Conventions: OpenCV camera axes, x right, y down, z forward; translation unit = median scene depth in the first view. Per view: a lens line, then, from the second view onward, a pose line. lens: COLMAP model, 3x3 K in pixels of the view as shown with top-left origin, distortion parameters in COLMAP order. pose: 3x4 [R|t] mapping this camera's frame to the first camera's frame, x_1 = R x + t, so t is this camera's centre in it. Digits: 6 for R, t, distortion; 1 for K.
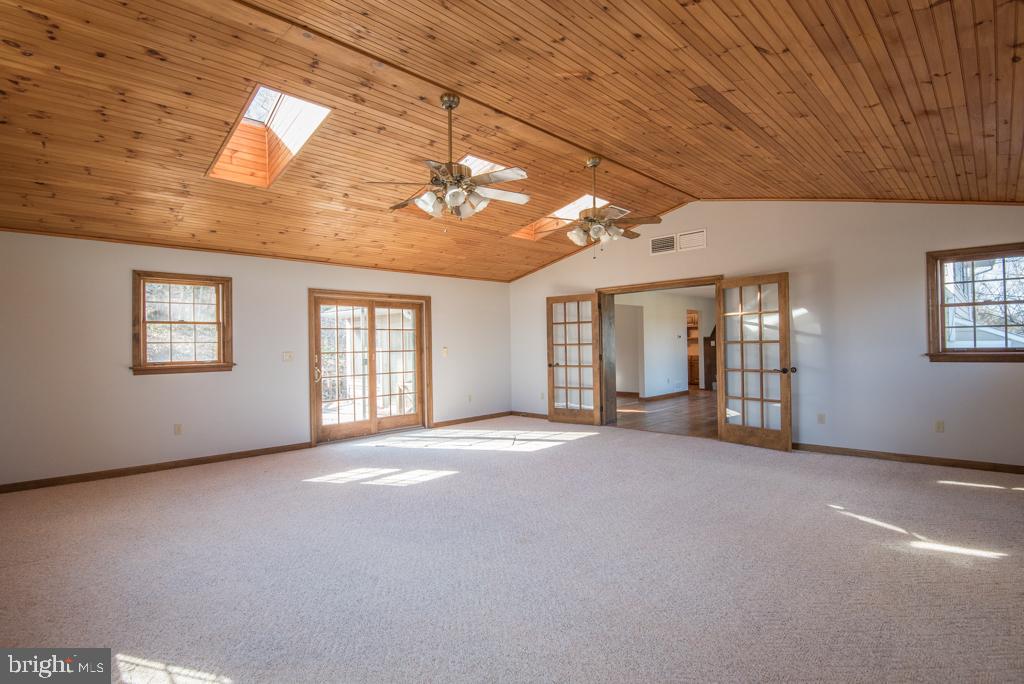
lens RADIAL K [[514.3, 0, 502.3], [0, 514.3, 341.0], [0, 0, 1]] dist [-0.005002, -0.000538]
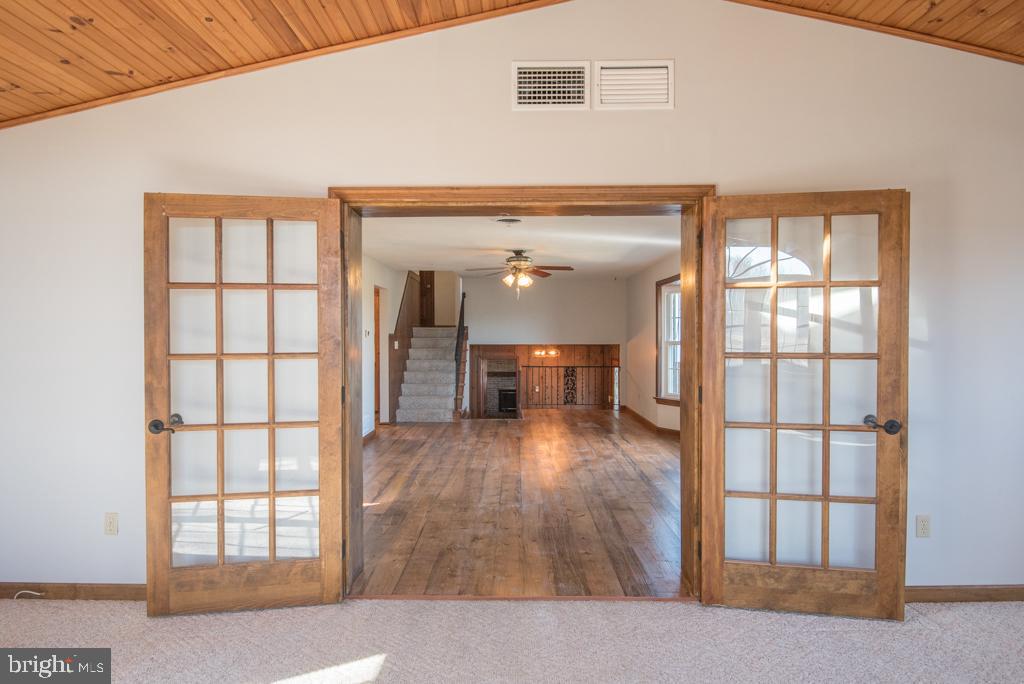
lens RADIAL K [[629.7, 0, 513.6], [0, 629.7, 339.9], [0, 0, 1]] dist [-0.000865, 0.000243]
pose [[0.706322, 0.011512, 0.707797, -0.019526], [-0.016444, 0.999865, 0.000148, -0.005500], [-0.707699, -0.011744, 0.706416, 0.623100]]
